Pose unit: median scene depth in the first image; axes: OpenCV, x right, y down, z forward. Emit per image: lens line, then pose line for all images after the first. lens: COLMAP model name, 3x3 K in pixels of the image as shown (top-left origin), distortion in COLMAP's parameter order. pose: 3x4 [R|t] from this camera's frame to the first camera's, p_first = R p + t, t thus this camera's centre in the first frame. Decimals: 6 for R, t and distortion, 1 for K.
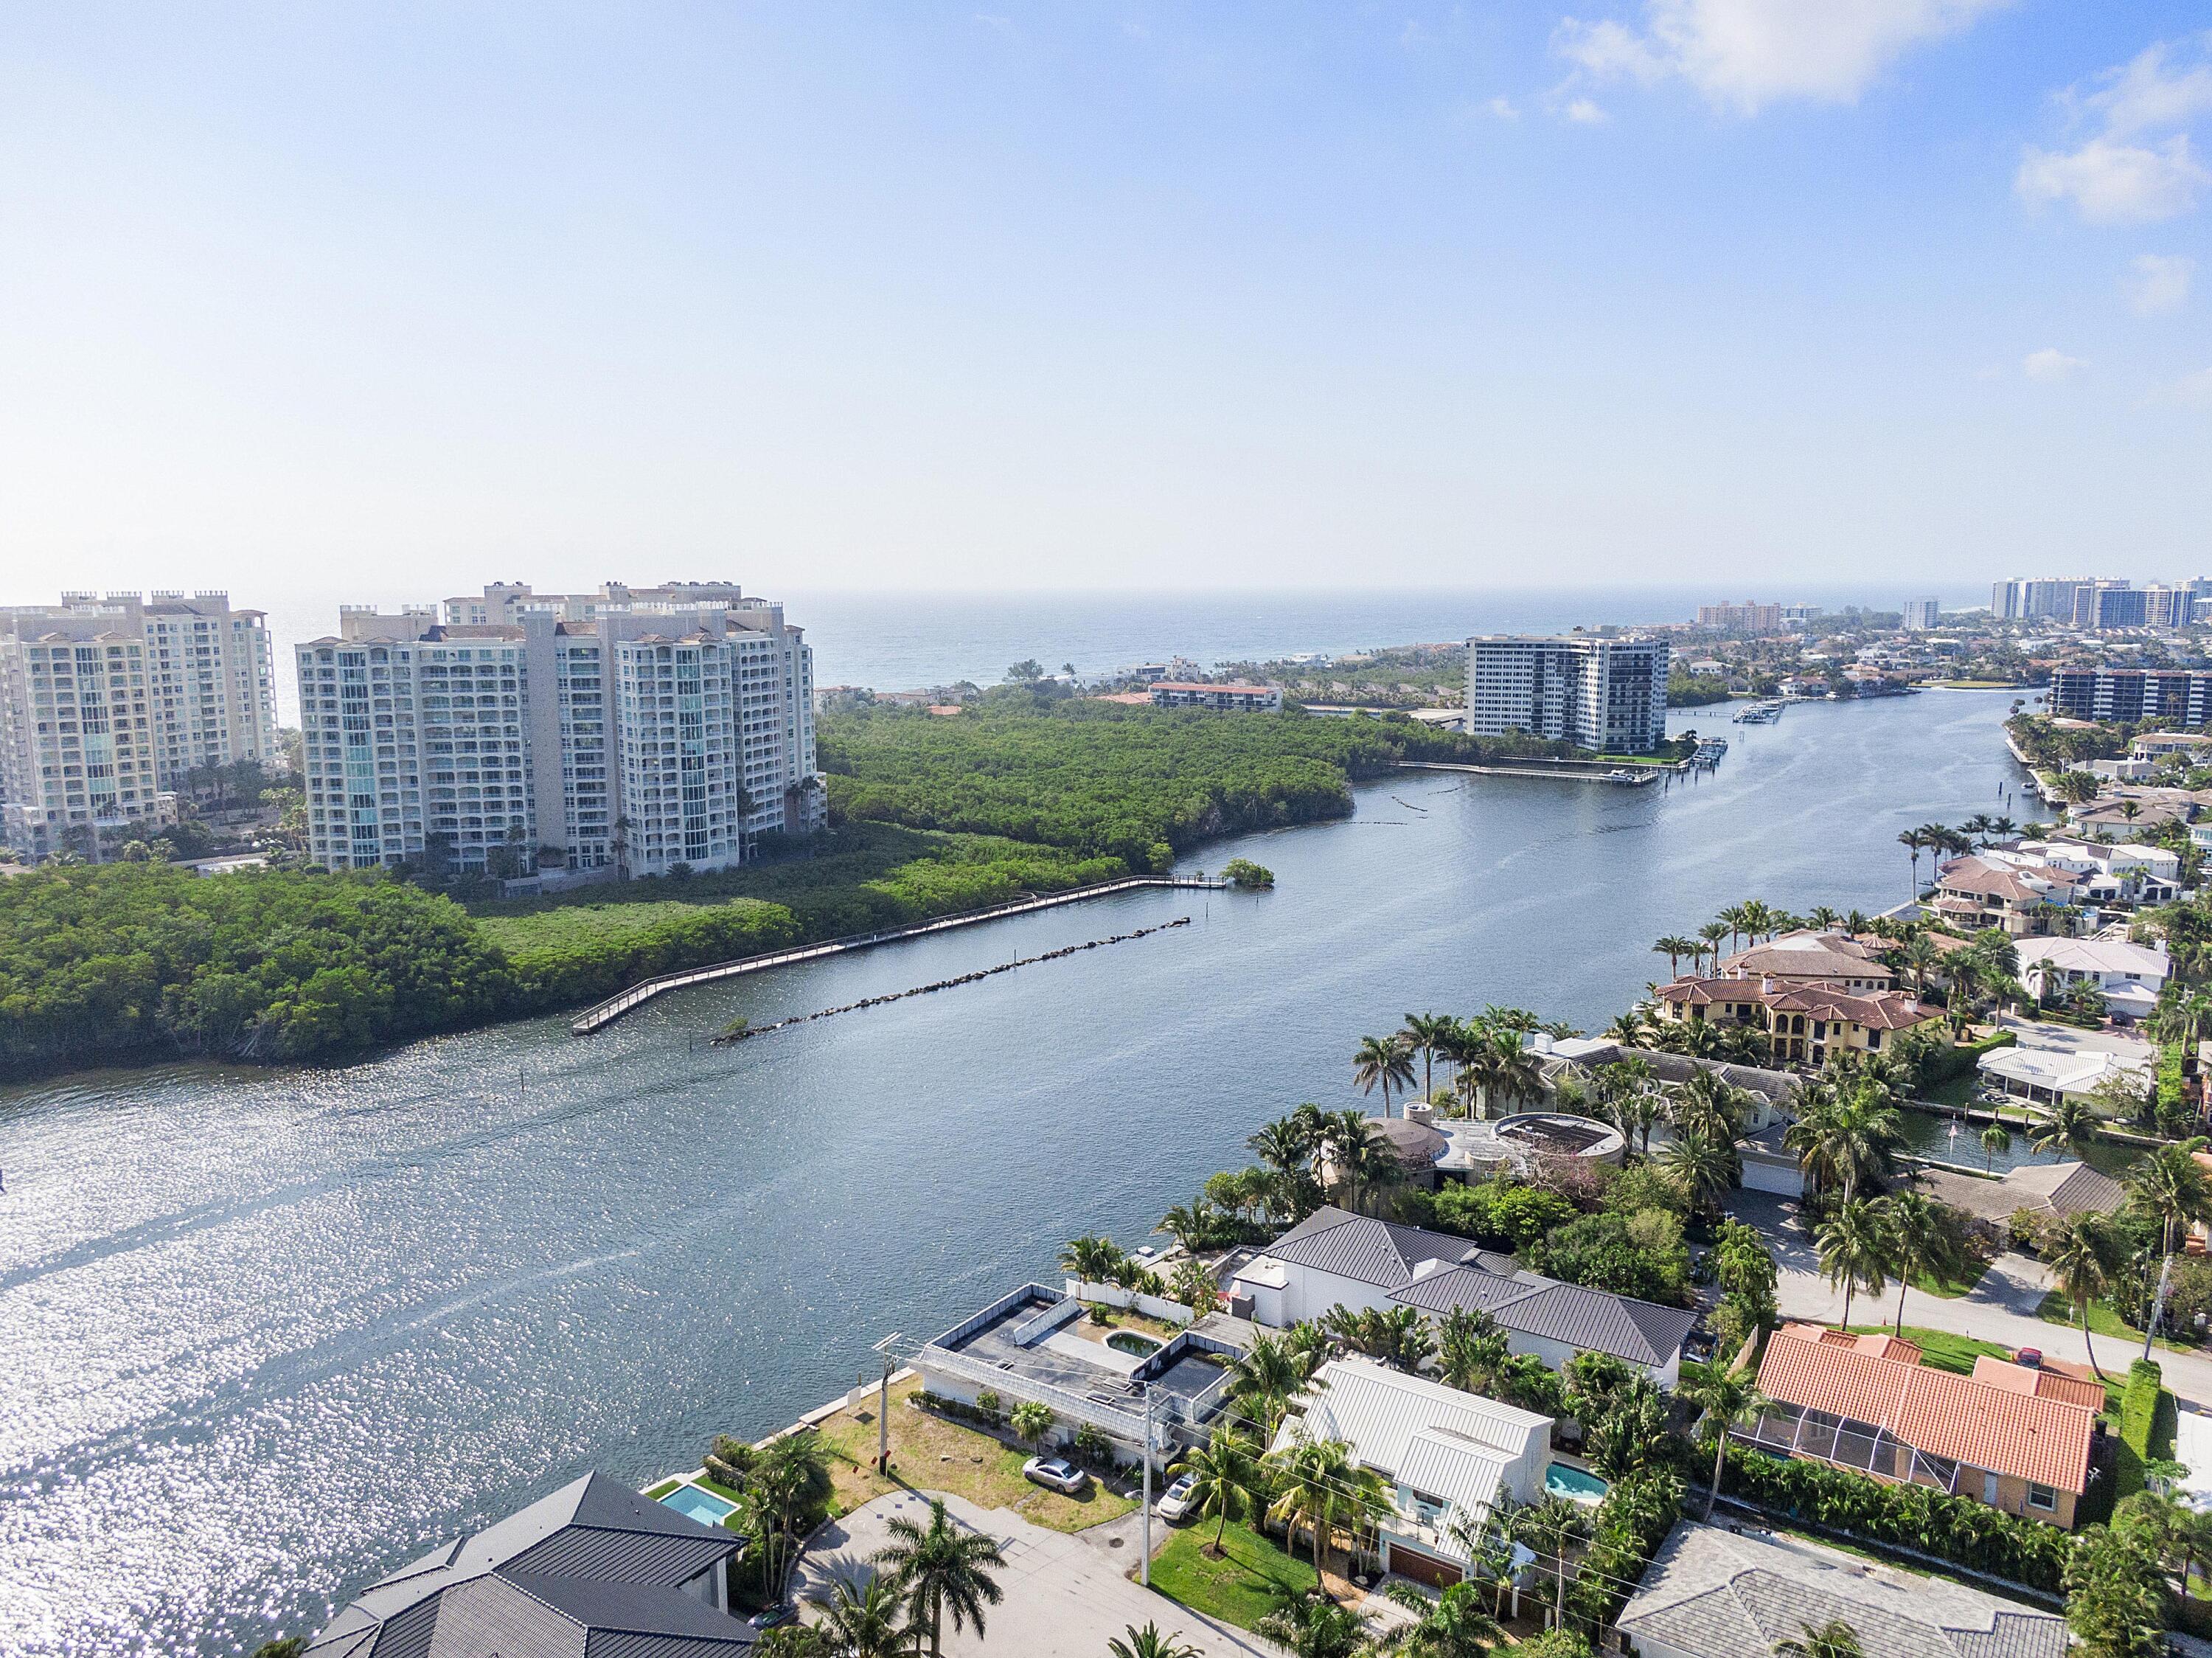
lens RADIAL K [[1569.9, 0, 1105.9], [0, 1569.9, 825.4], [0, 0, 1]] dist [0.020632, -0.001792]
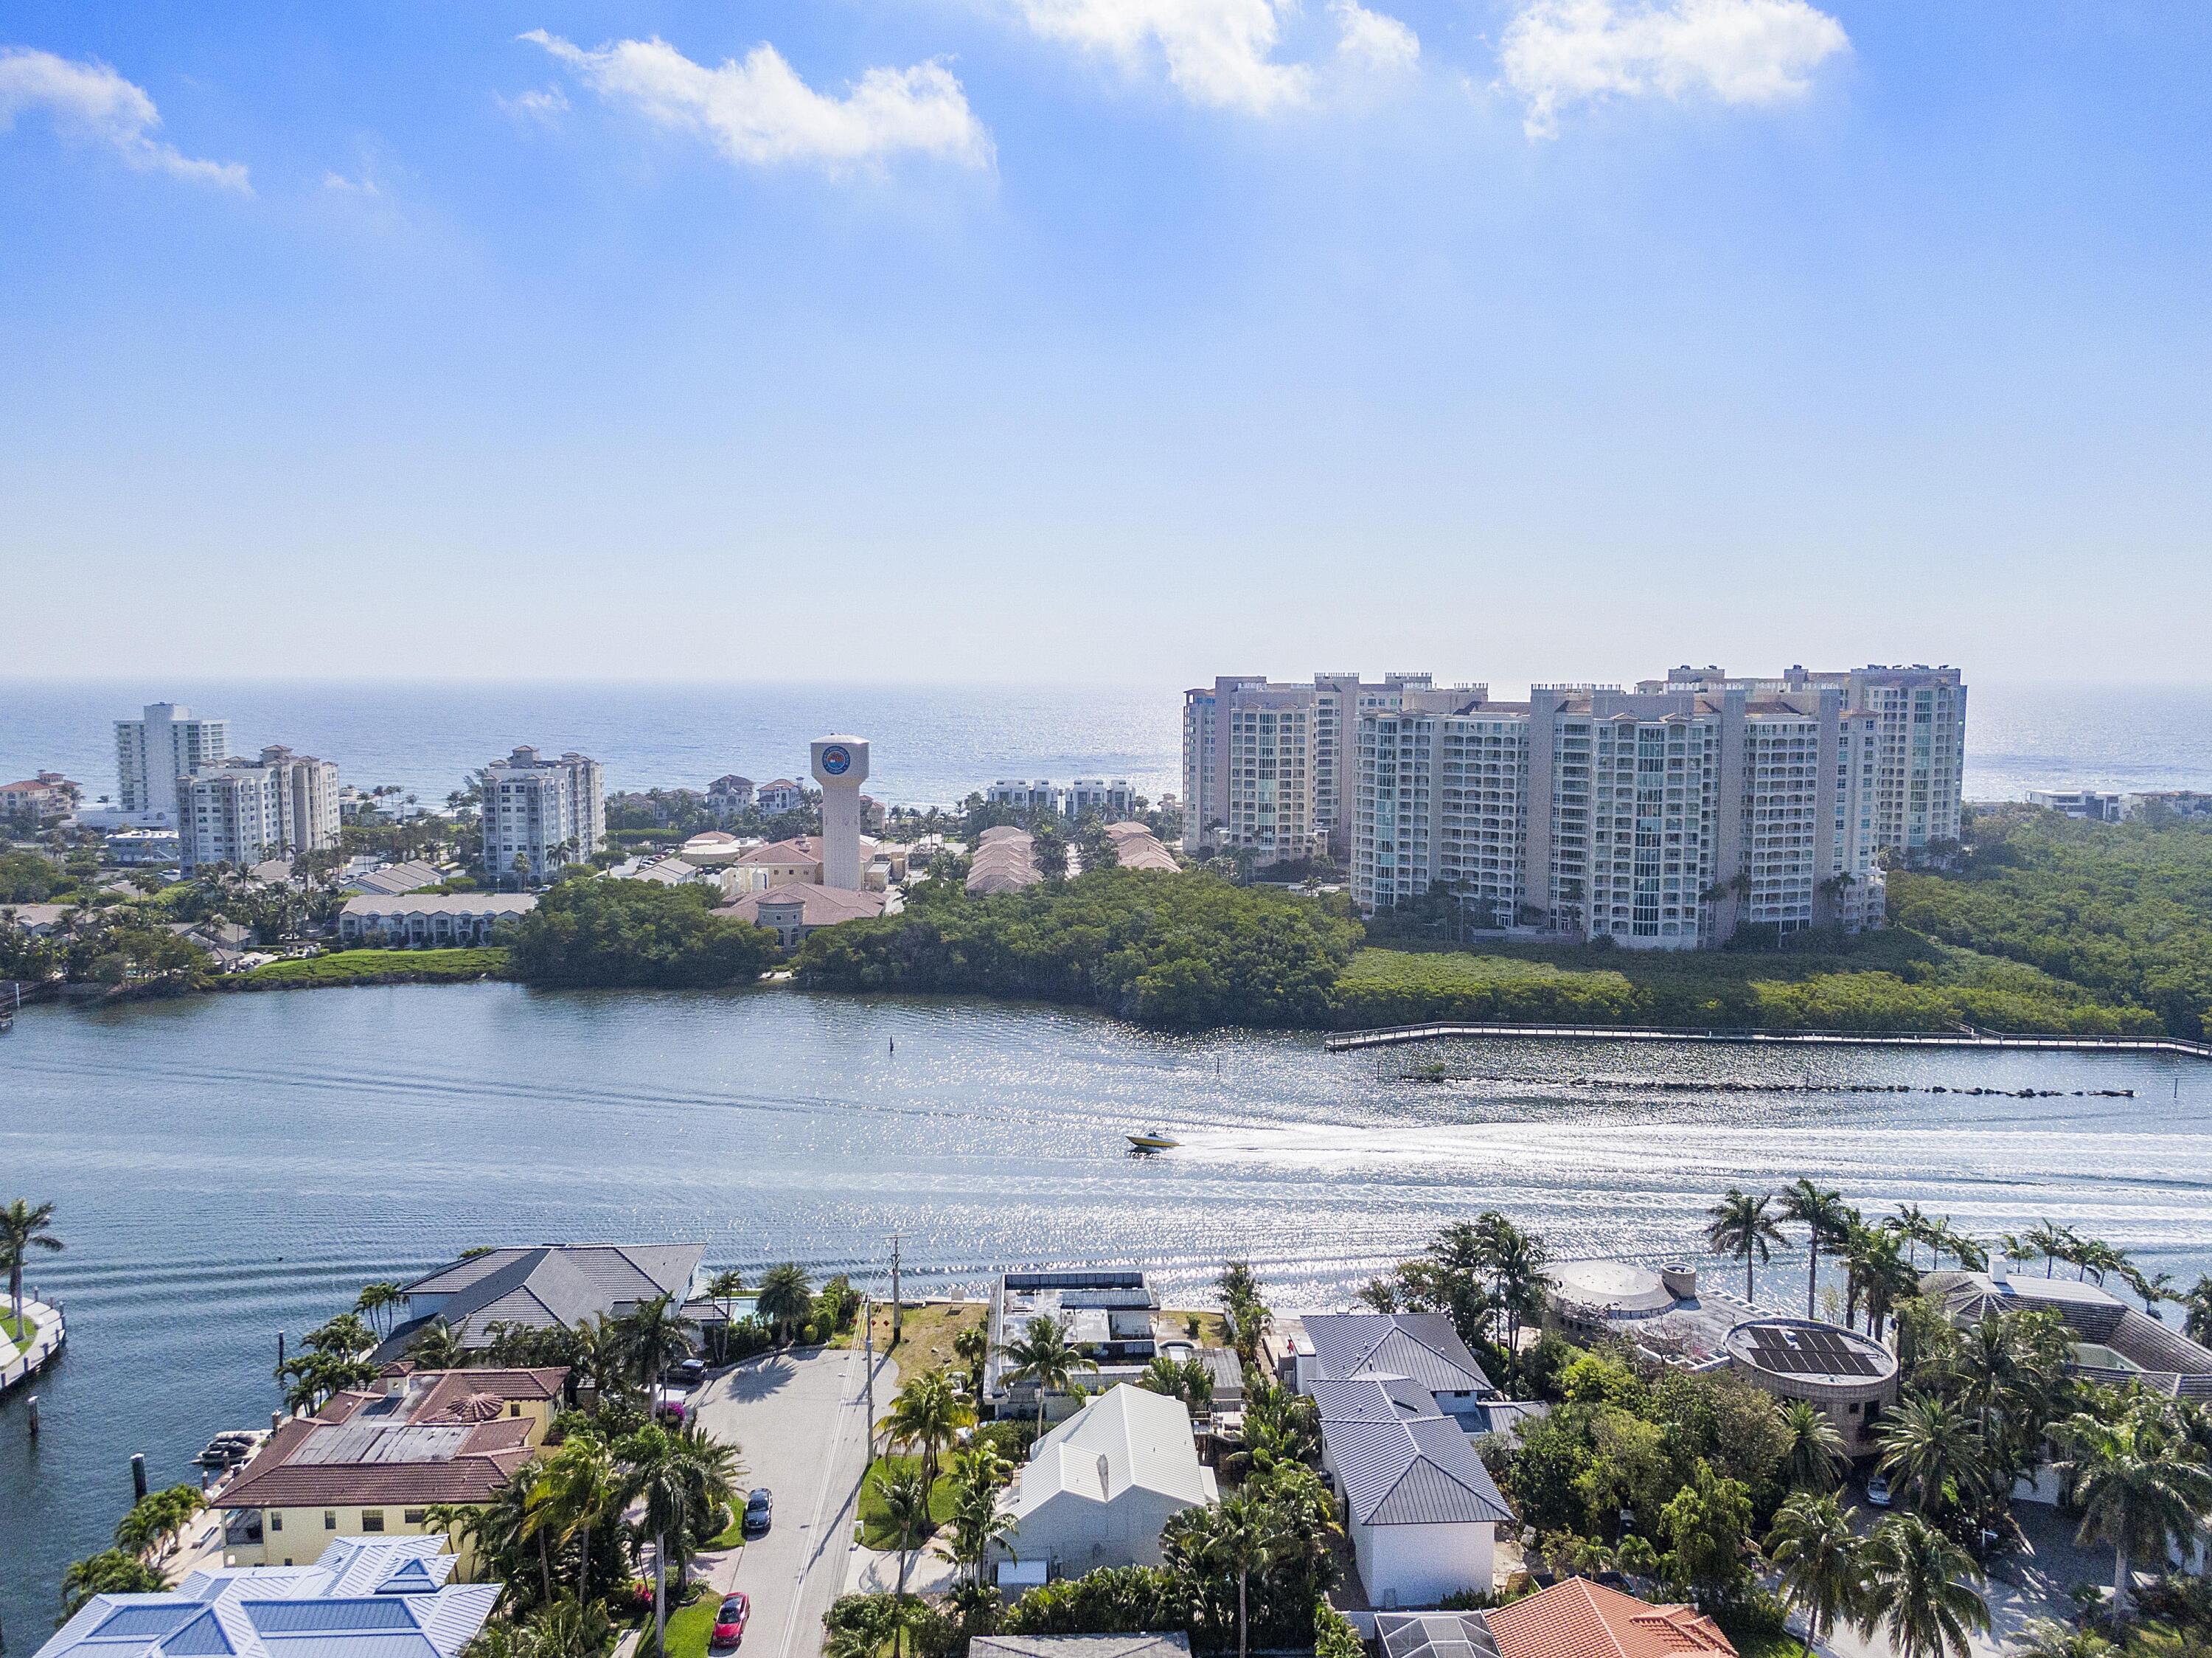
lens RADIAL K [[1569.9, 0, 1105.8], [0, 1569.9, 831.5], [0, 0, 1]] dist [0.020632, -0.001792]
pose [[0.602409, 0.082685, -0.793893, 0.323525], [-0.124835, 0.992140, 0.008607, -0.010061], [0.788365, 0.093920, 0.607996, 0.109864]]
